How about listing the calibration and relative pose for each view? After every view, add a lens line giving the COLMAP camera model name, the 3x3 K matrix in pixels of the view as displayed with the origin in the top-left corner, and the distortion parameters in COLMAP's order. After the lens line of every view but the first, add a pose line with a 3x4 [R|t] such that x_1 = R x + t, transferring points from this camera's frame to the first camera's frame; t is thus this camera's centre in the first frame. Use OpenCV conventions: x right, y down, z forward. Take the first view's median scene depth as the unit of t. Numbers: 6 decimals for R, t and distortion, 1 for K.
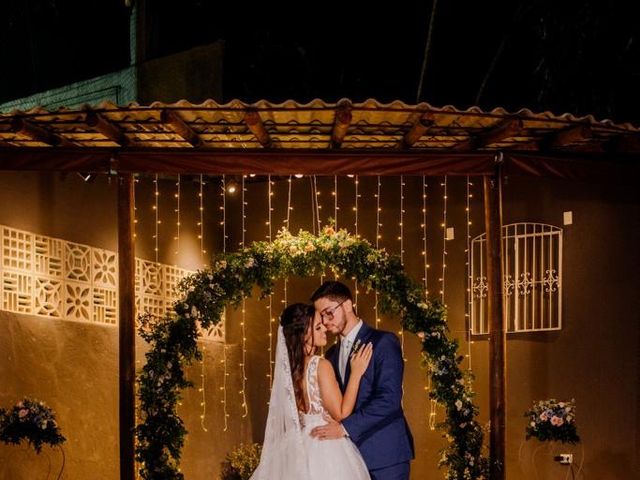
lens RADIAL K [[2132.7, 0, 320.0], [0, 2132.7, 240.0], [0, 0, 1]] dist [-0.064972, 1.080799]
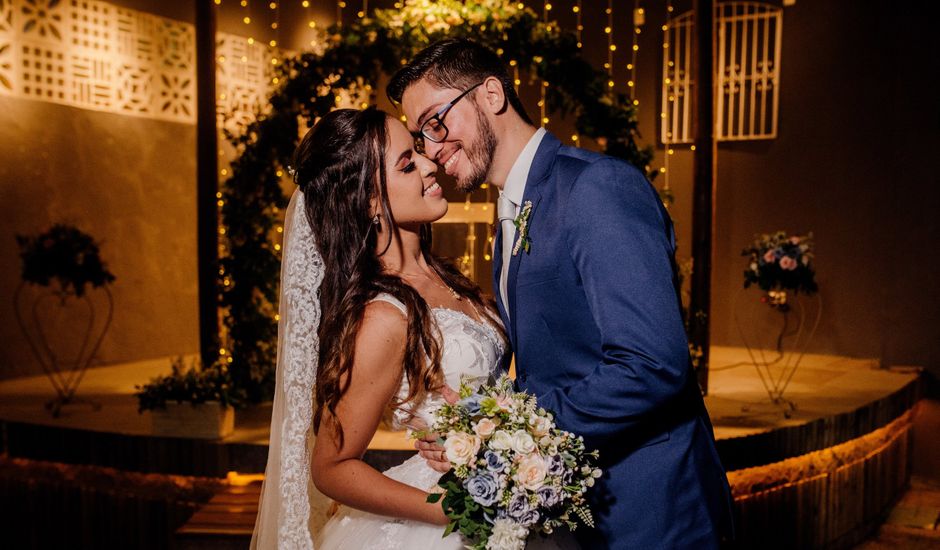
lens RADIAL K [[1533.3, 0, 496.4], [0, 1533.3, 328.6], [0, 0, 1]] dist [-0.025385, 0.025059]
pose [[0.999792, 0.014562, -0.014272, 0.018920], [-0.012017, 0.986303, 0.164504, 0.021368], [0.016472, -0.164298, 0.986273, 0.458550]]
